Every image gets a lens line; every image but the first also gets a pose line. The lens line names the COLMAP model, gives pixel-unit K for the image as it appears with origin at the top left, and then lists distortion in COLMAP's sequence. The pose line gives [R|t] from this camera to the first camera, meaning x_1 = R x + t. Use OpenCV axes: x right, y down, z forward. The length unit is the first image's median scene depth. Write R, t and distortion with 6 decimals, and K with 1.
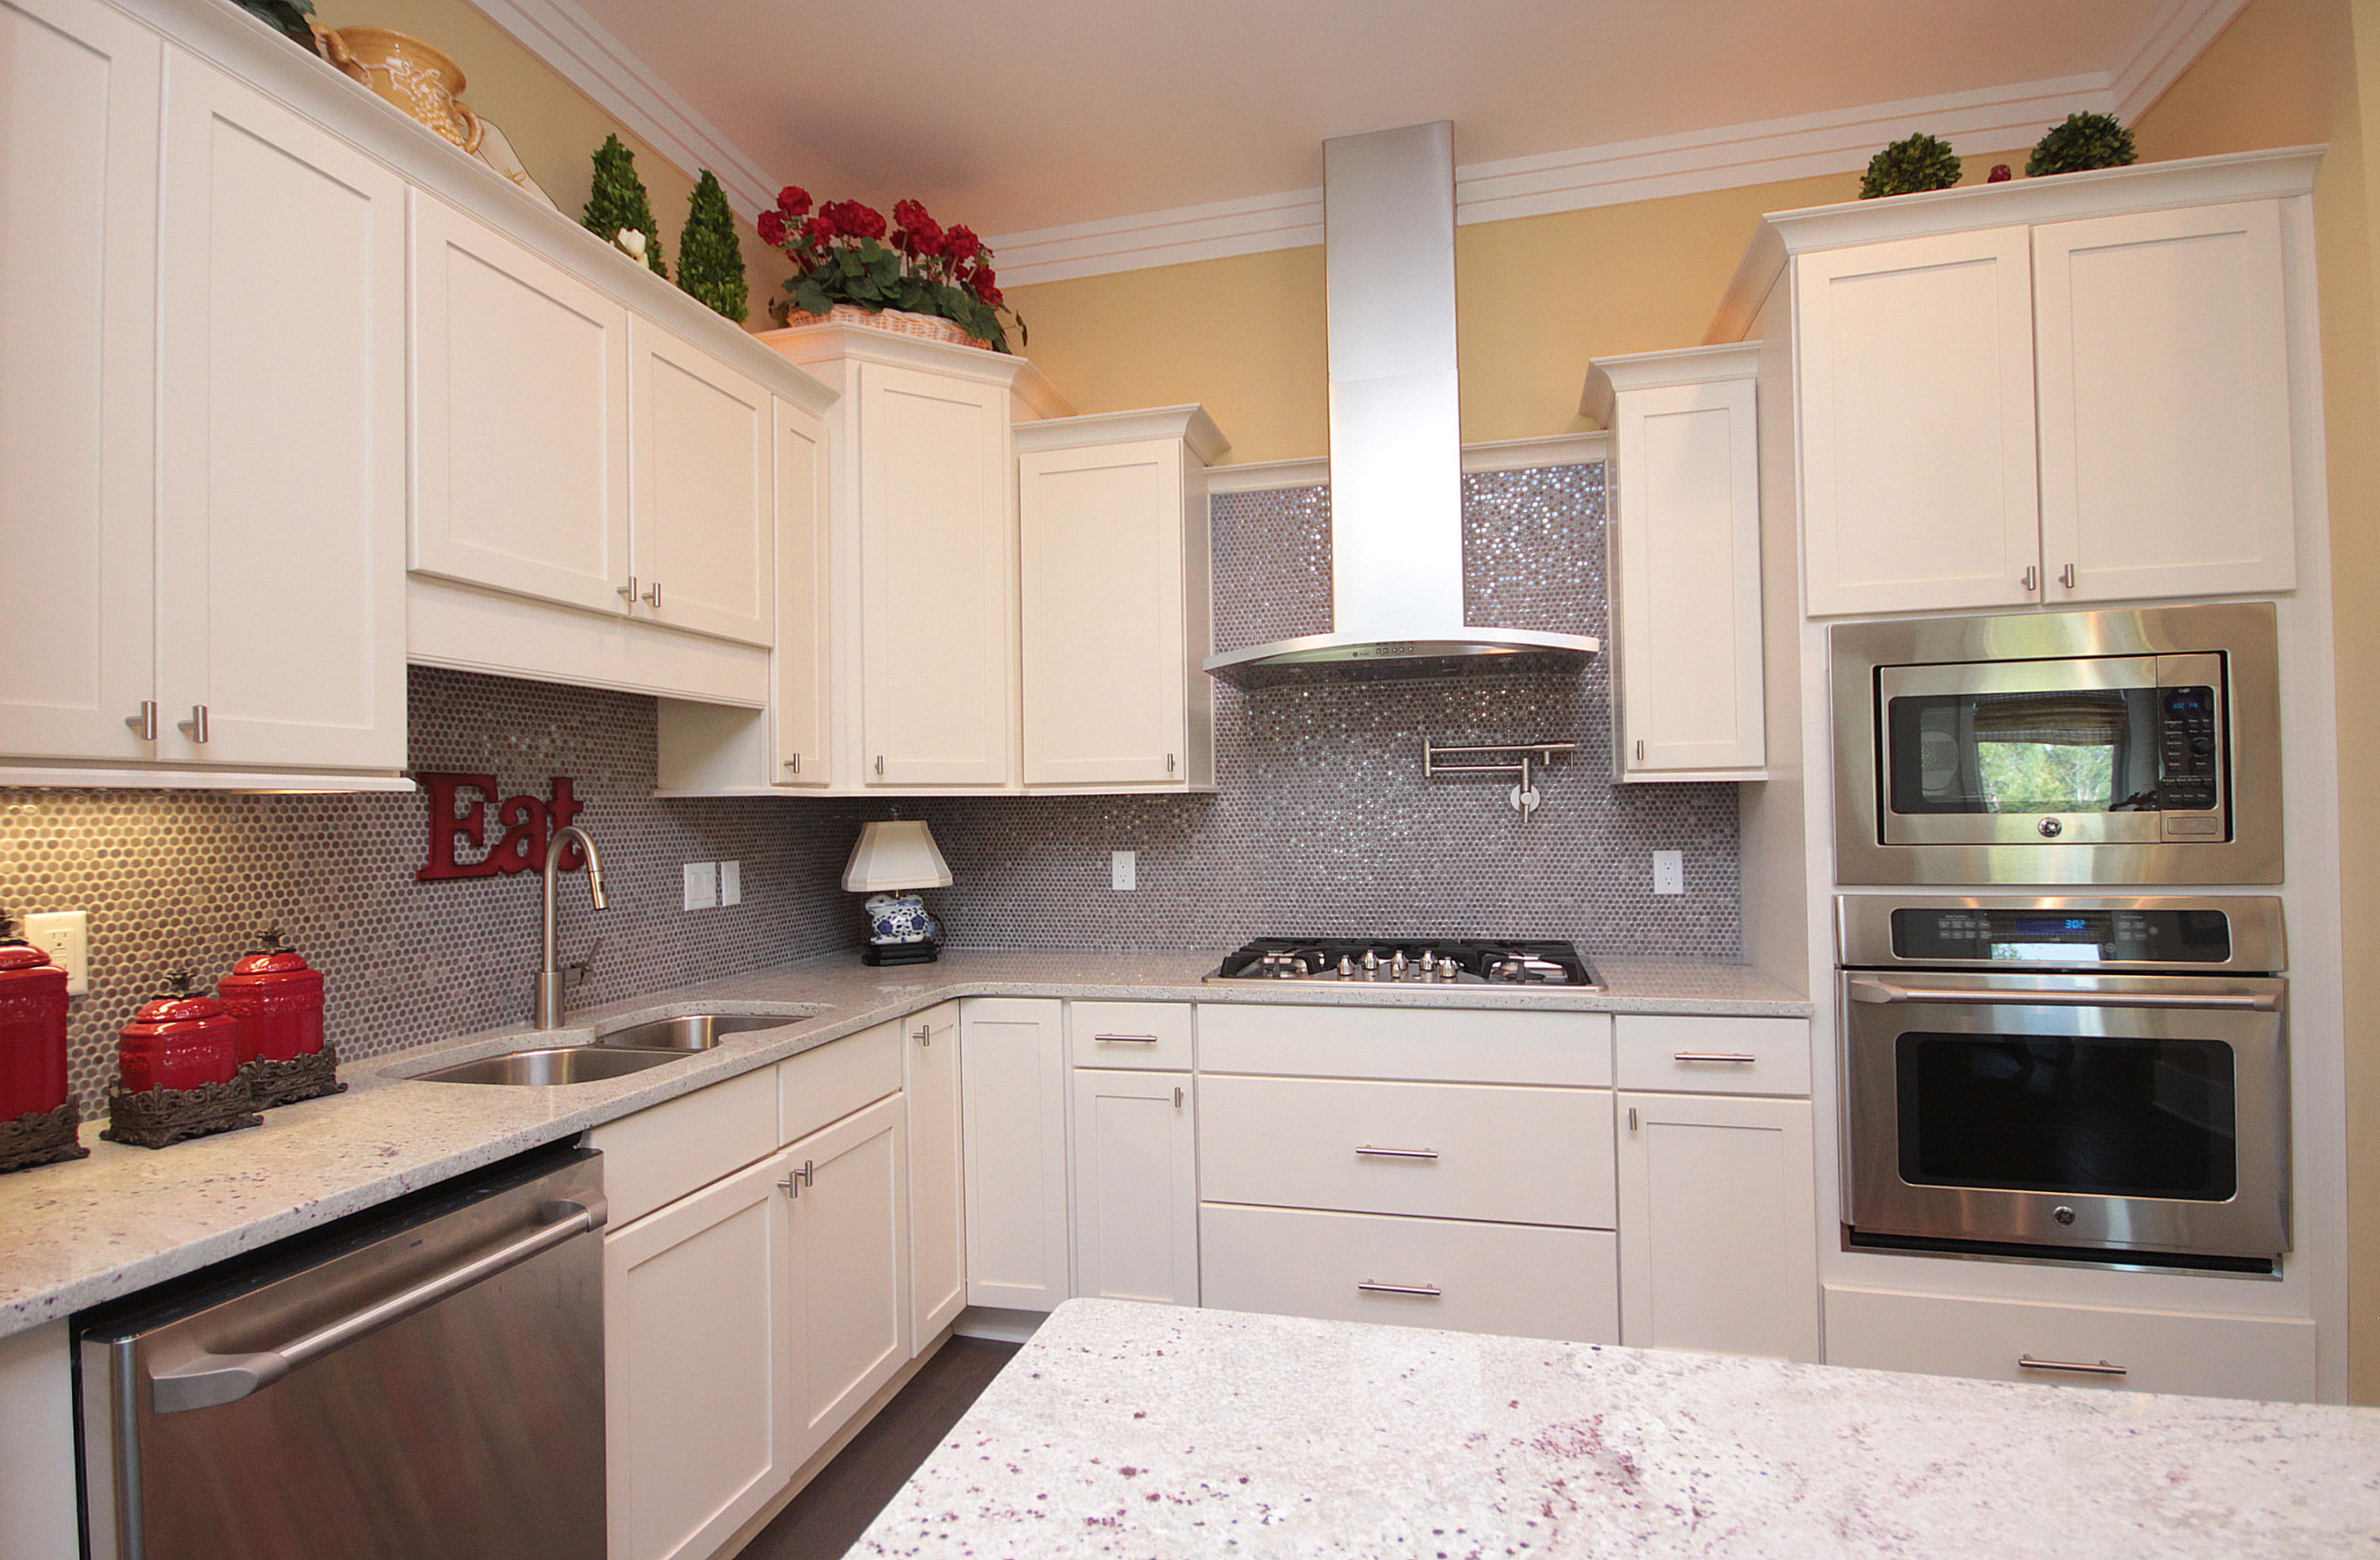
lens RADIAL K [[1146.5, 0, 1188.4], [0, 1146.5, 792.5], [0, 0, 1]] dist [-0.001483, -0.000232]
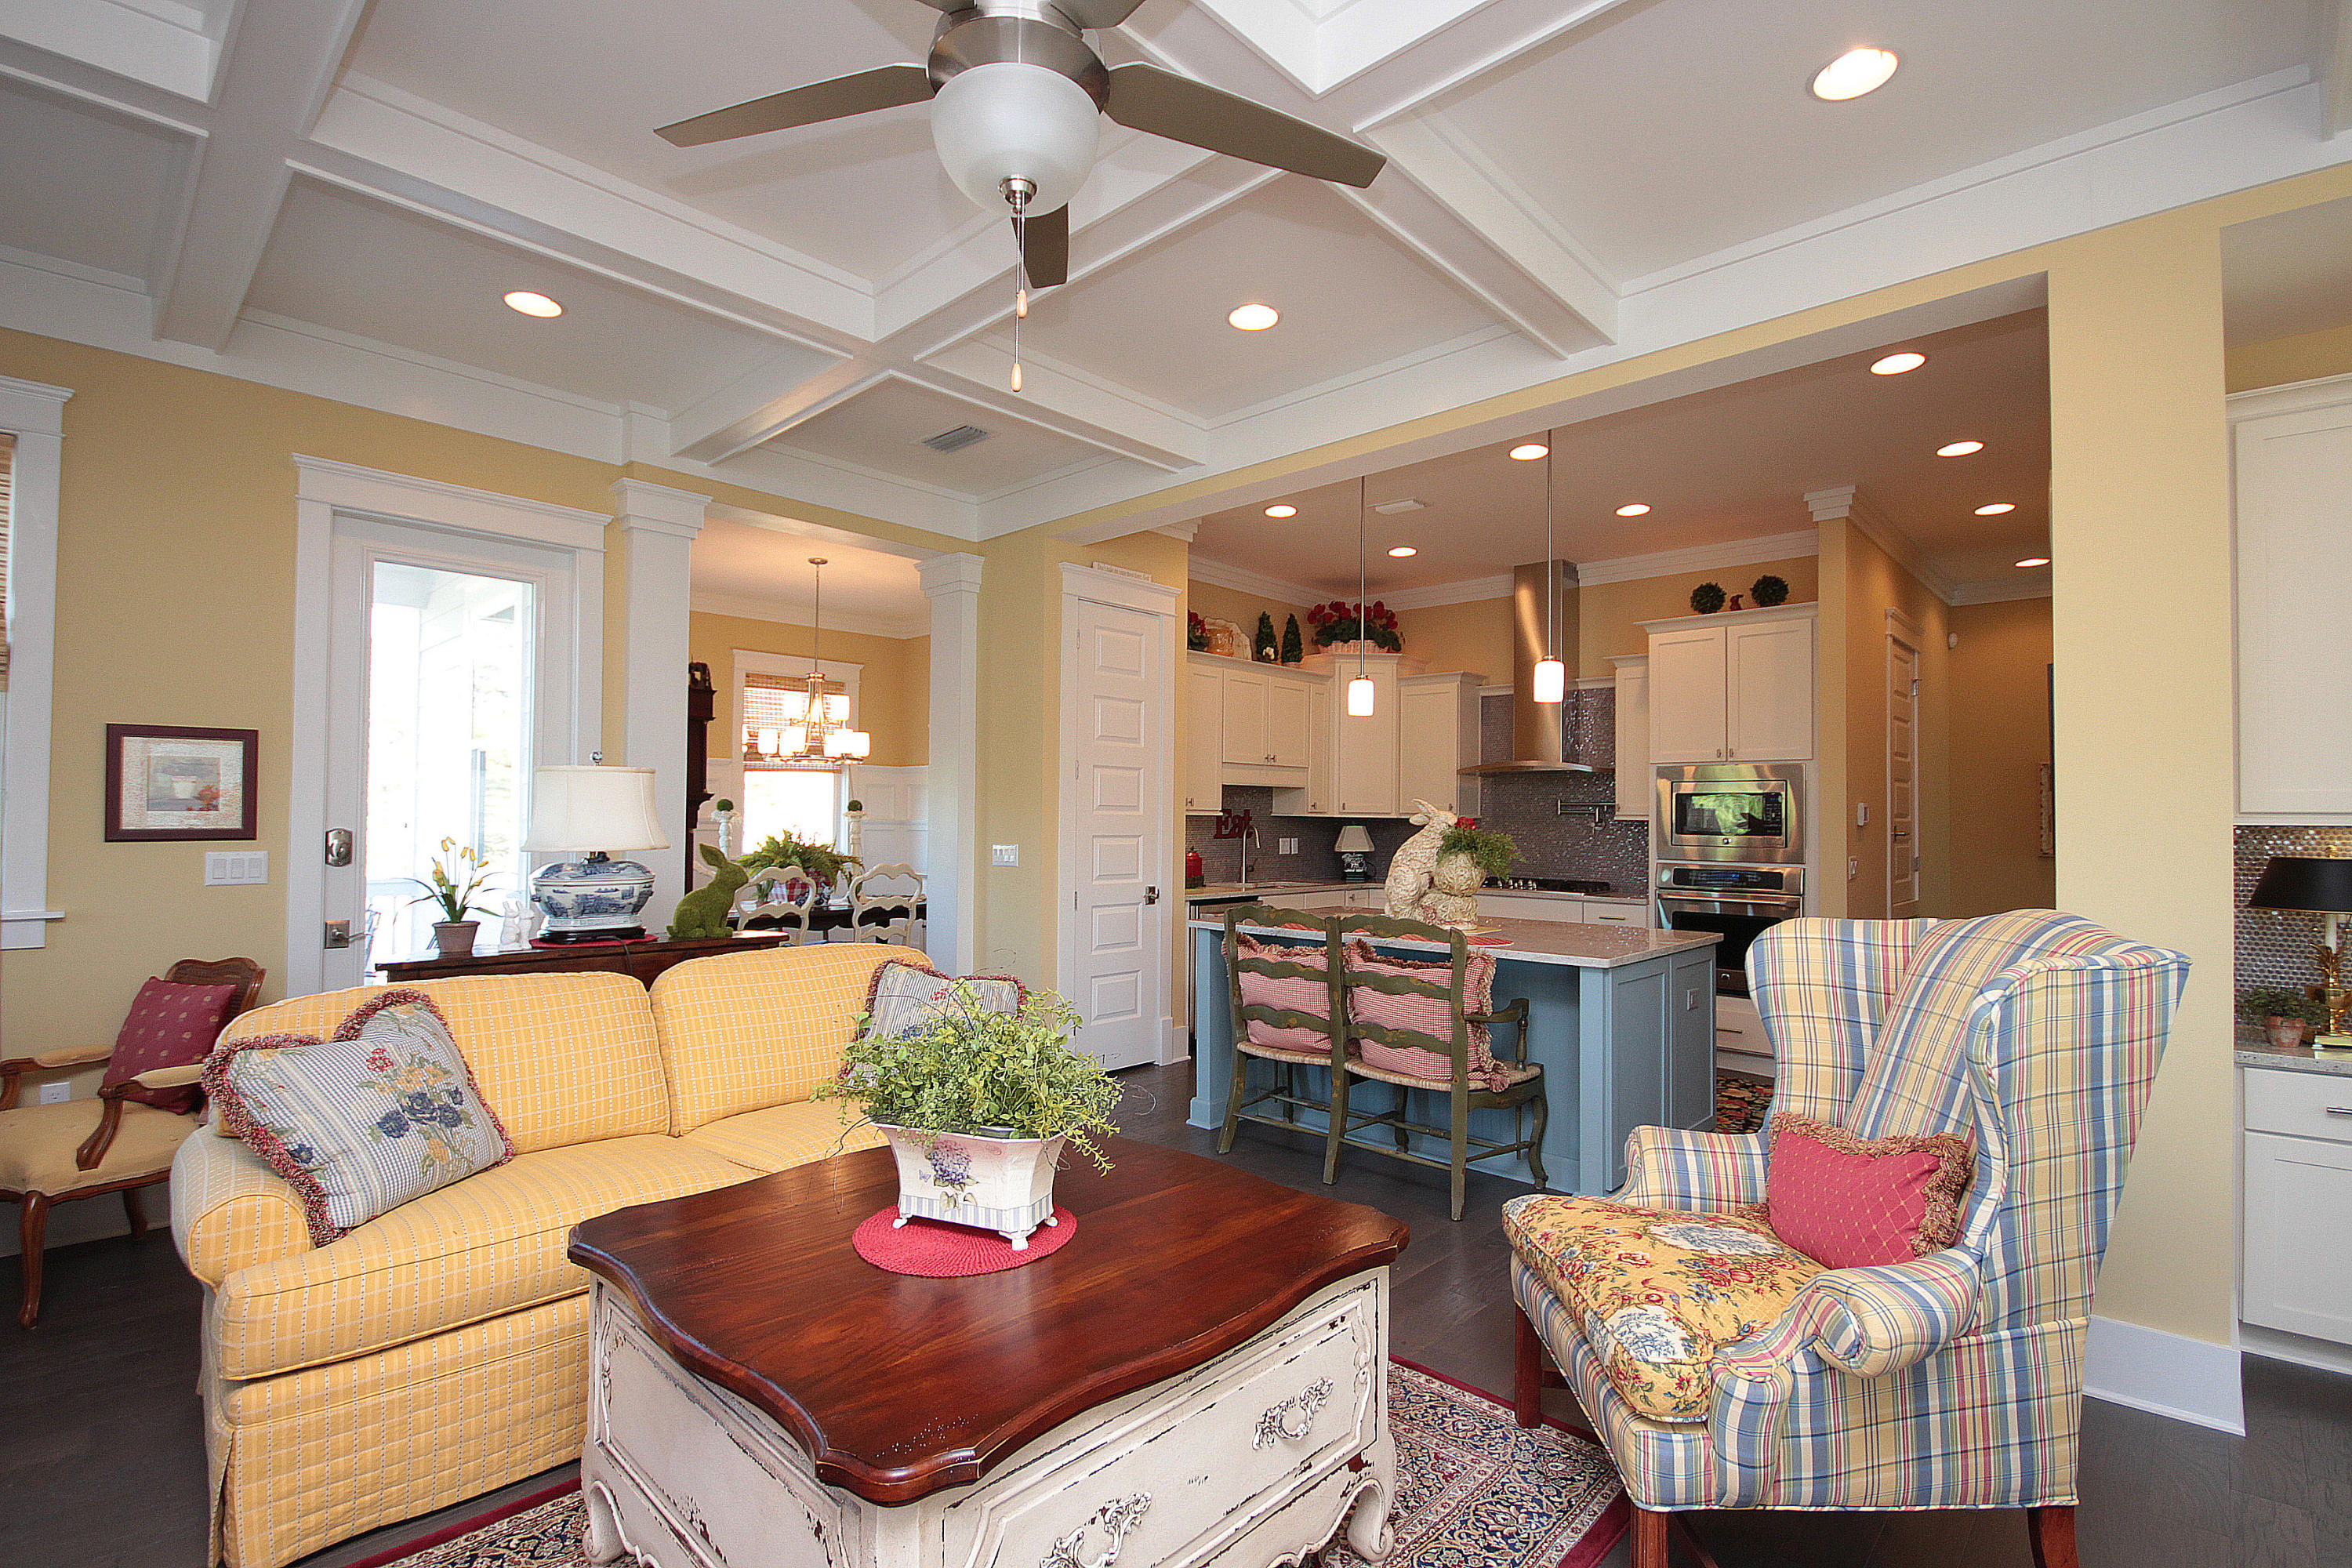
lens RADIAL K [[1086.0, 0, 1172.0], [0, 1086.0, 792.2], [0, 0, 1]] dist [0.001430, -0.005410]
pose [[0.875295, 0.016959, -0.483291, 0.732268], [-0.019237, 0.999815, 0.000244, -0.056180], [0.483206, 0.009084, 0.875460, -1.741021]]
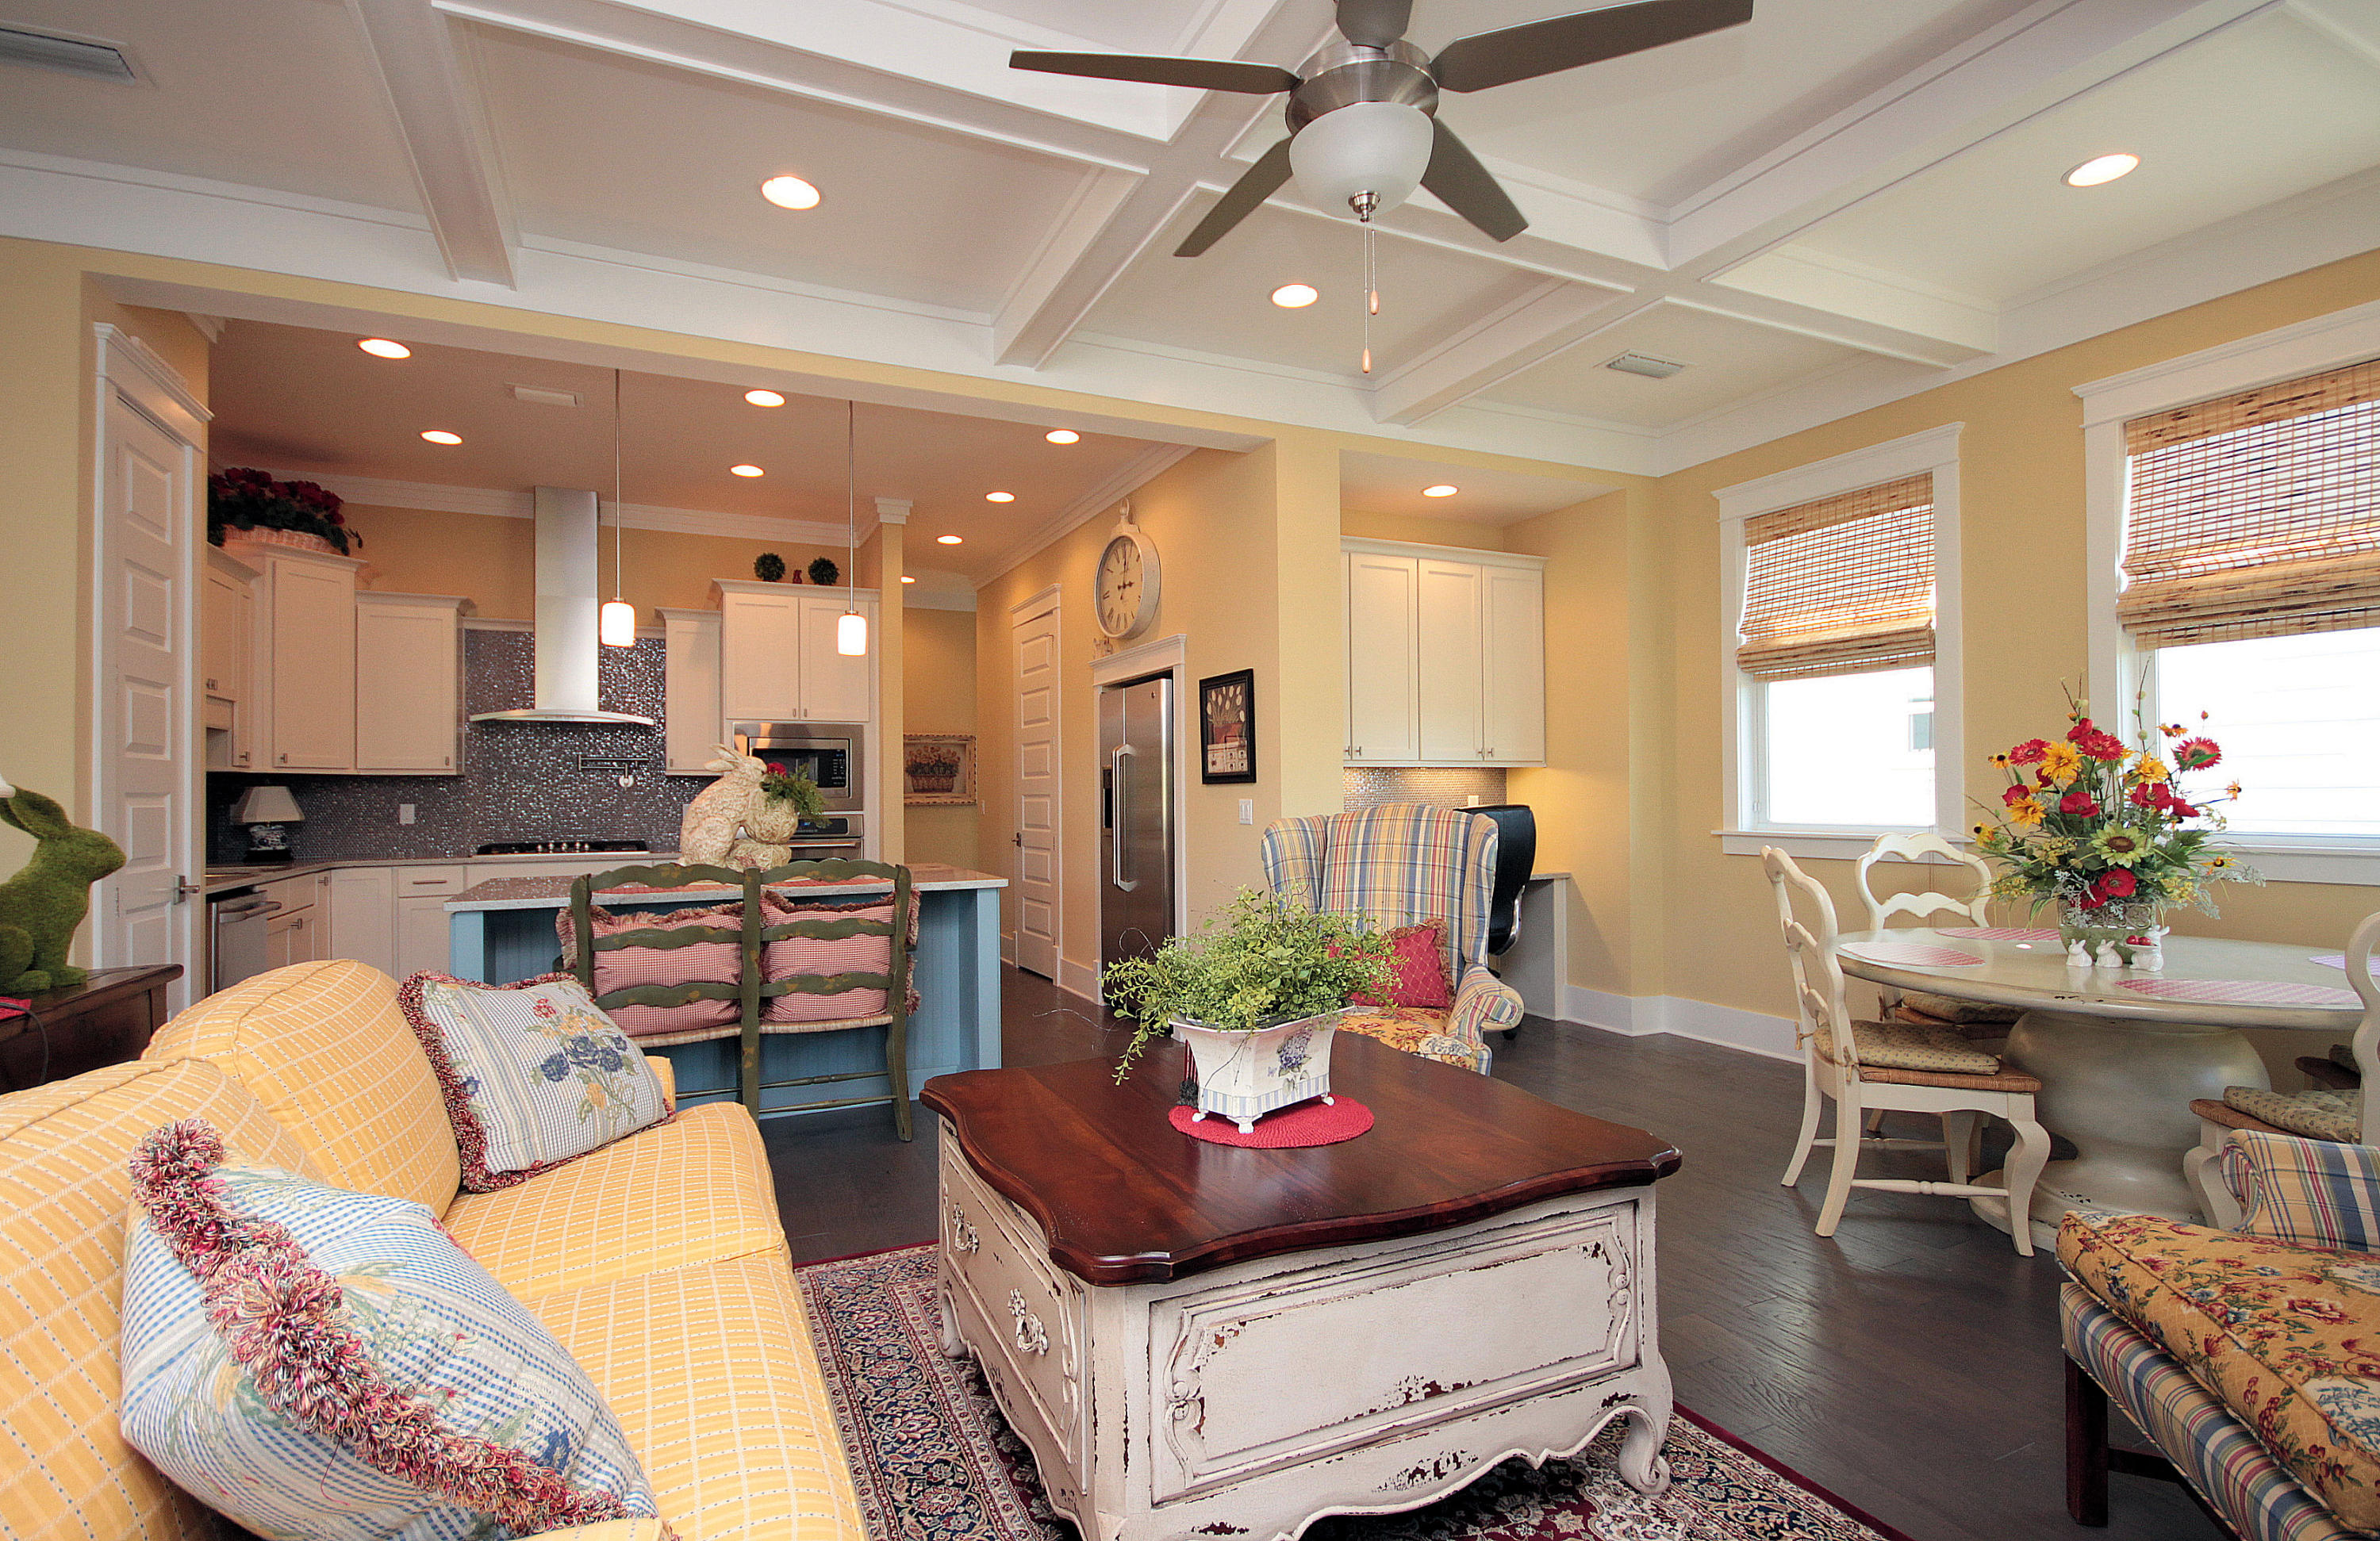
lens RADIAL K [[1123.8, 0, 1179.6], [0, 1123.8, 784.6], [0, 0, 1]] dist [0.003128, 0.000612]
pose [[0.769442, 0.018865, 0.638438, -0.355502], [-0.017902, 0.999808, -0.007968, 0.012729], [-0.638466, -0.005299, 0.769632, -1.746946]]
